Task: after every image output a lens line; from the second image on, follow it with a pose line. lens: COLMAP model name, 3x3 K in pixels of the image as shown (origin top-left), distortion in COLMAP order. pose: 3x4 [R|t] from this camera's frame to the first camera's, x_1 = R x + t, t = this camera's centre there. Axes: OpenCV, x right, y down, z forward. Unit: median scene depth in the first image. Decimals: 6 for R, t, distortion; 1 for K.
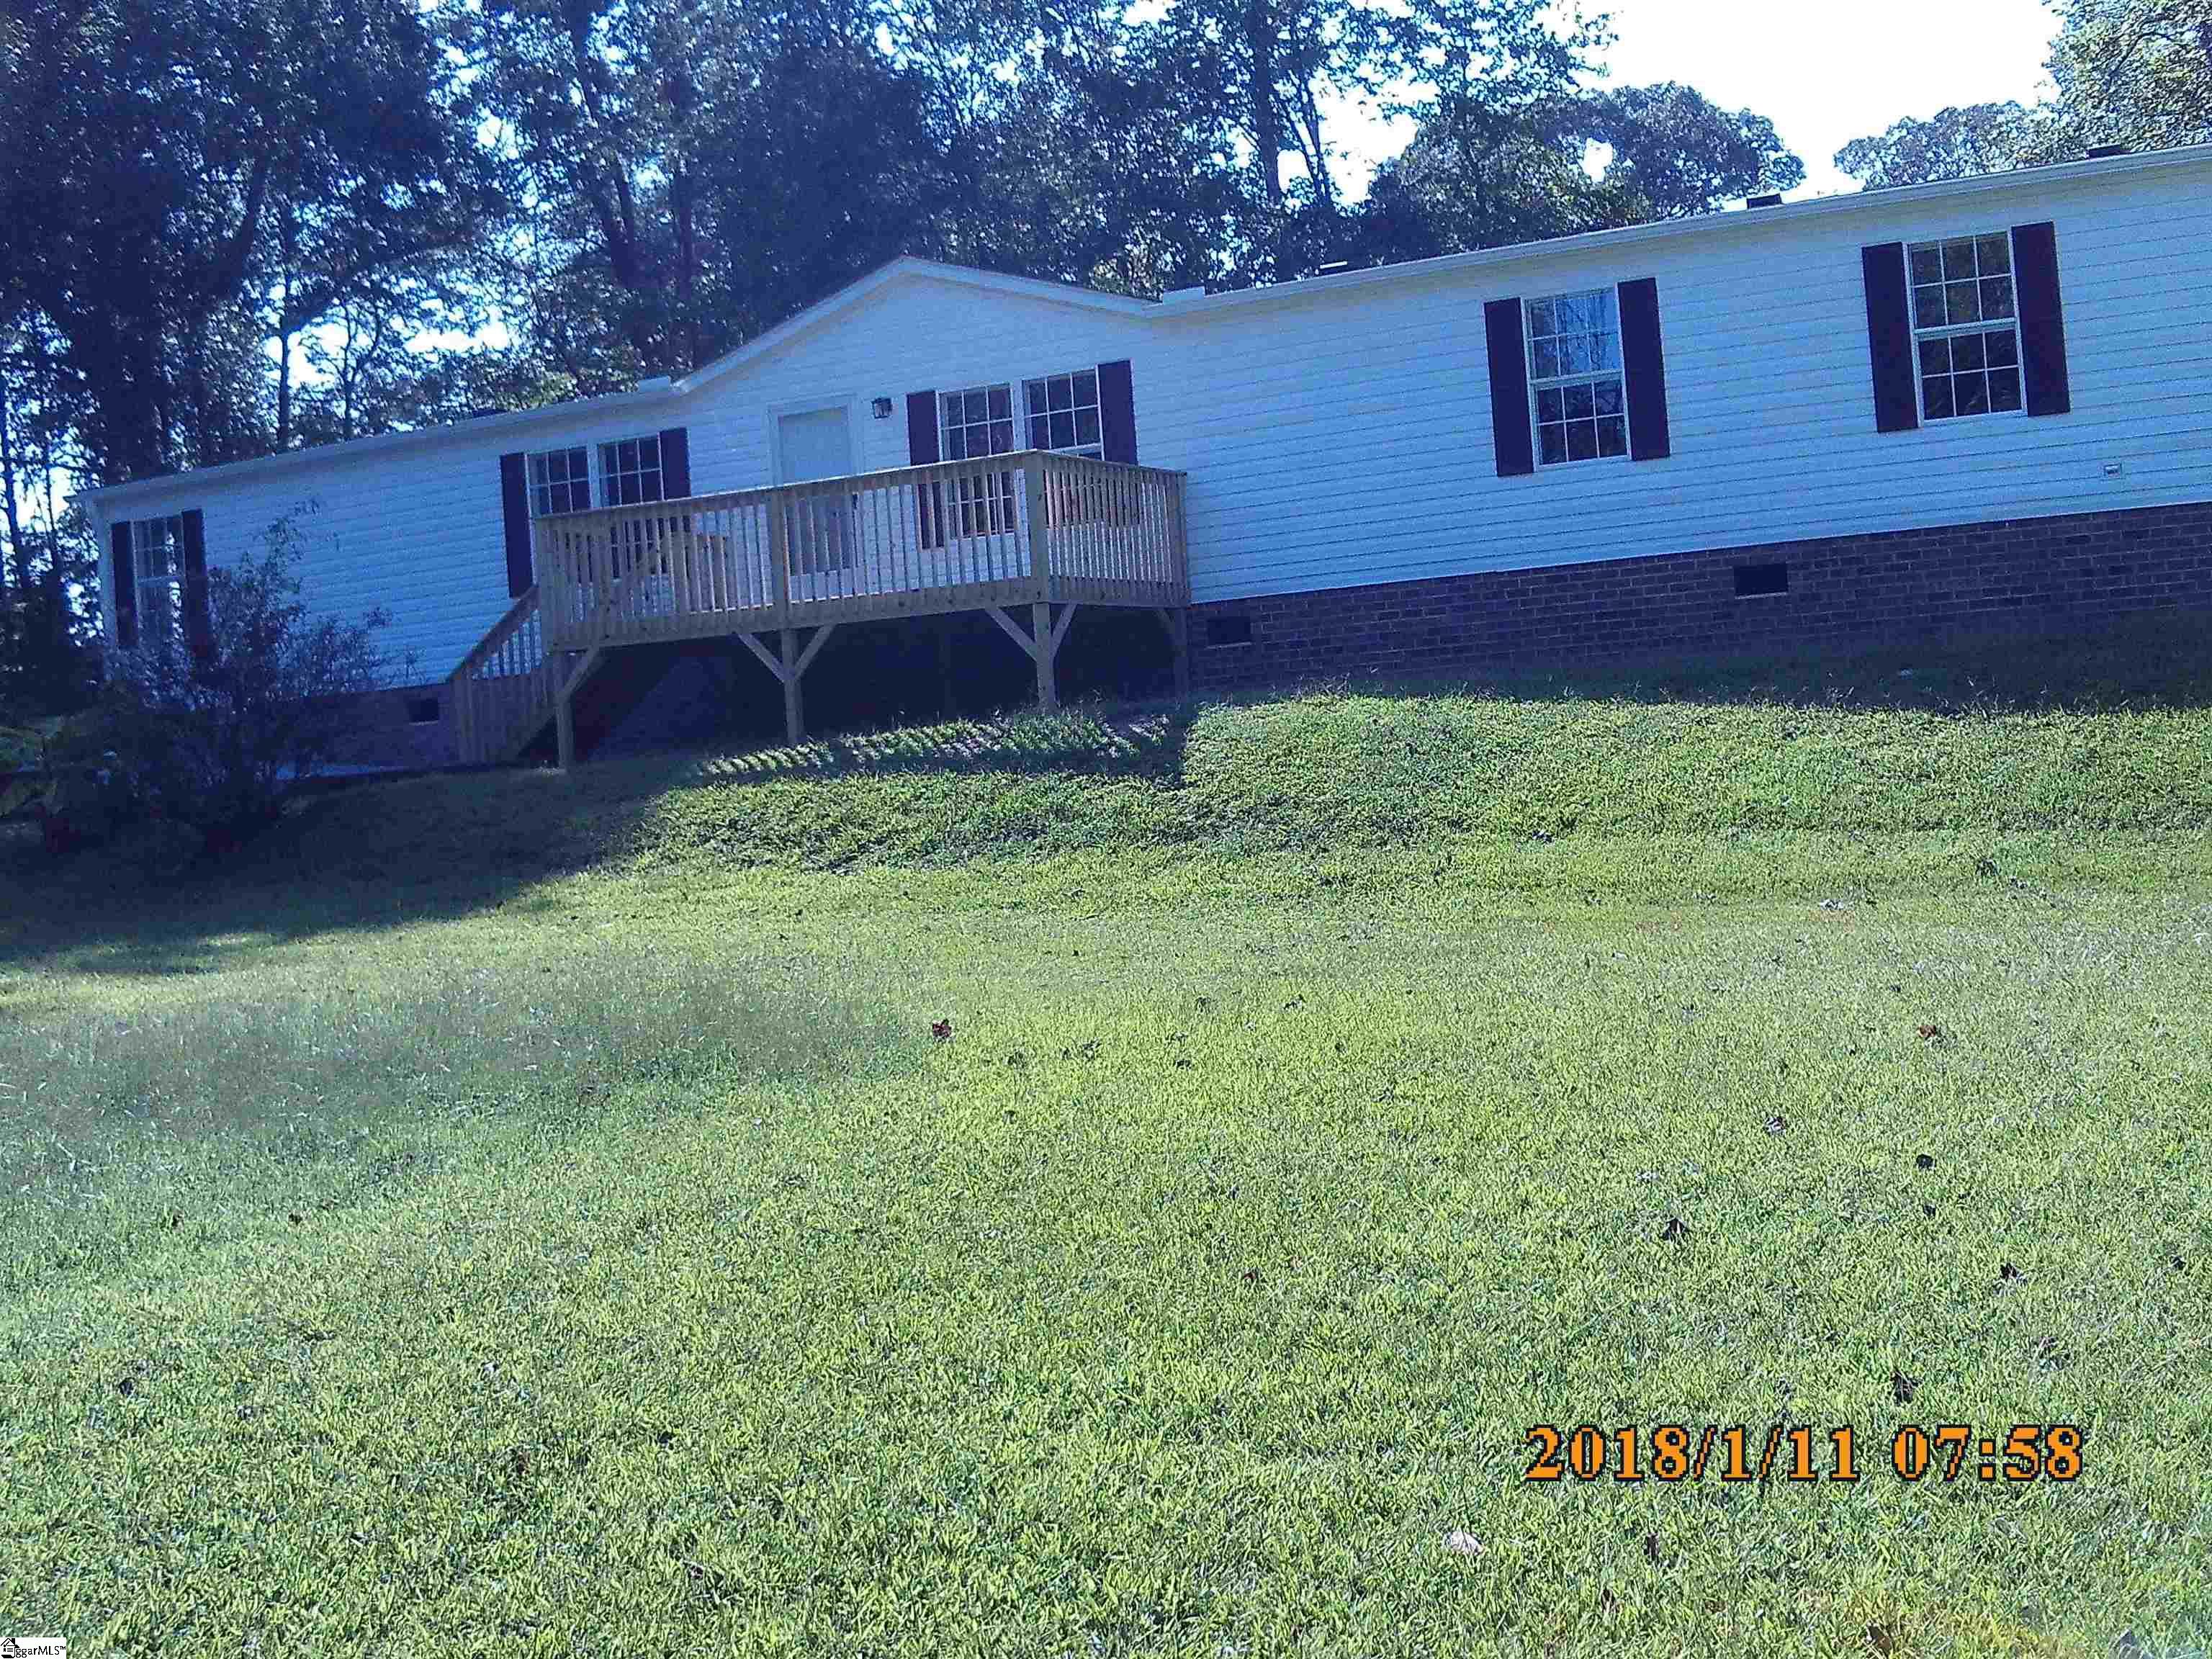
lens RADIAL K [[2452.3, 0, 1112.3], [0, 2452.3, 829.3], [0, 0, 1]] dist [0.058912, -0.302875]
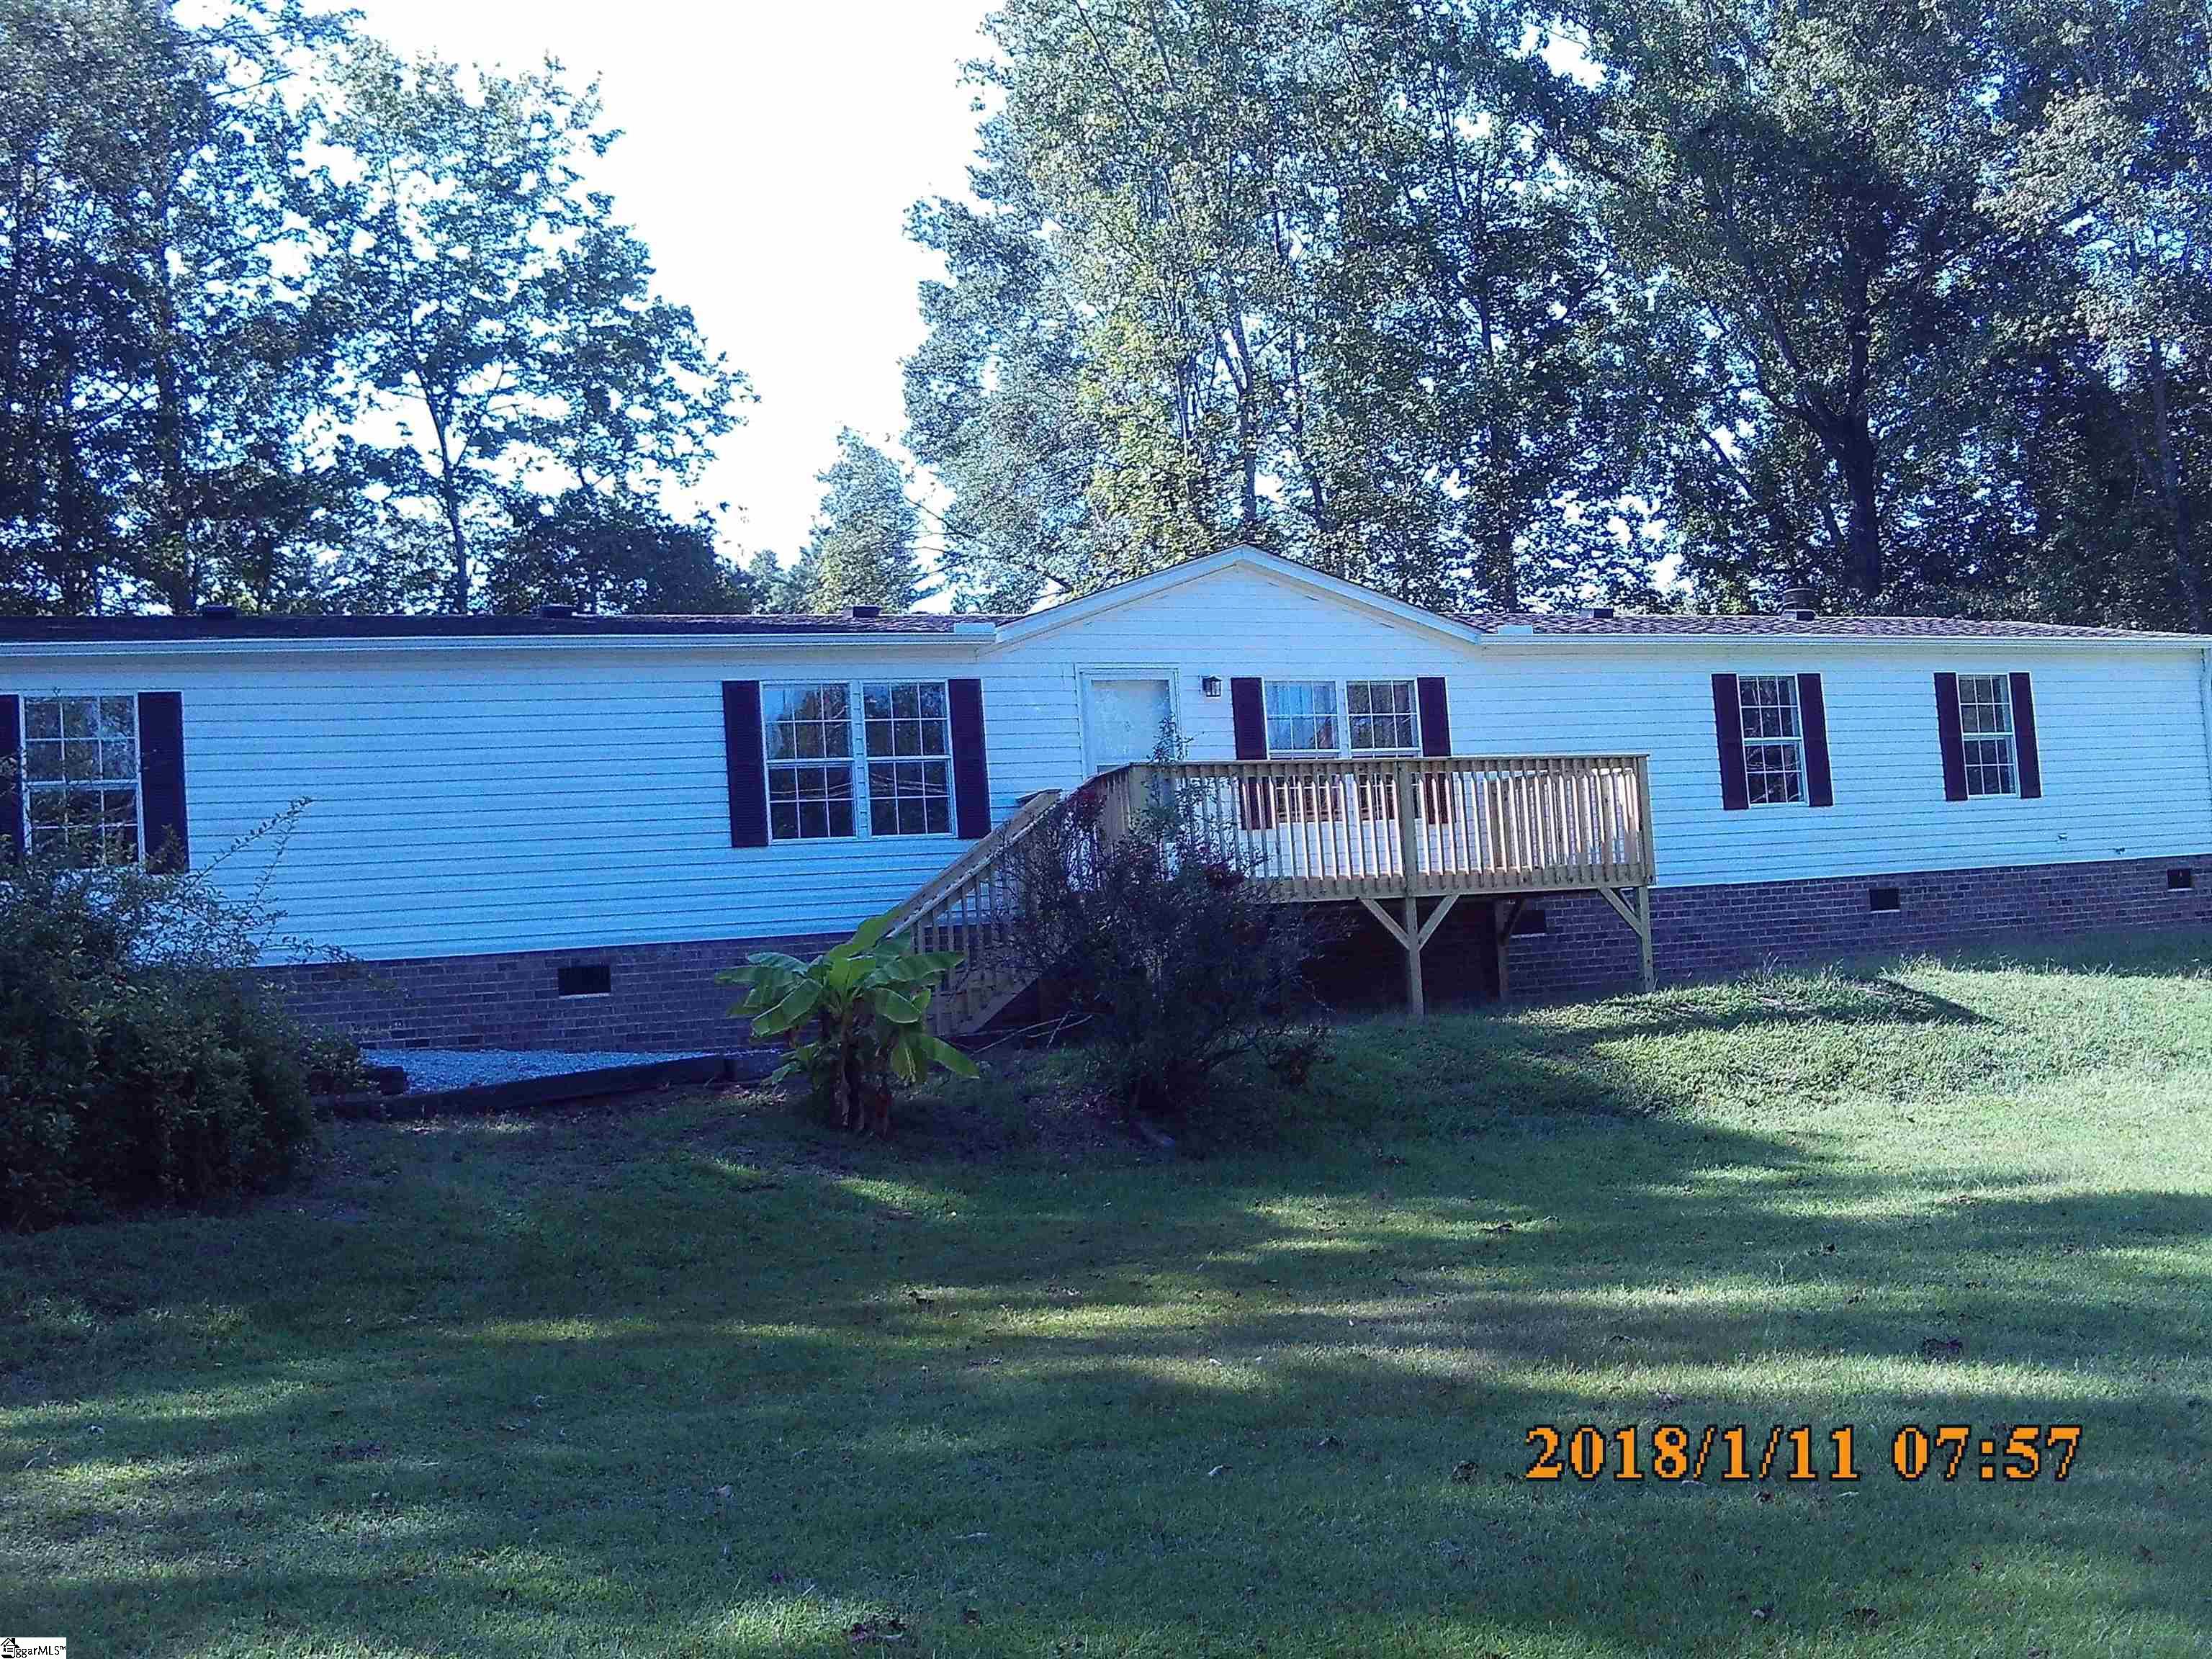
lens RADIAL K [[2452.3, 0, 1112.3], [0, 2452.3, 829.3], [0, 0, 1]] dist [0.058912, -0.302875]
pose [[0.496279, 0.092846, 0.863184, -1.015917], [0.092322, 0.982983, -0.158812, 0.034380], [-0.863241, 0.158505, 0.479262, 0.630183]]
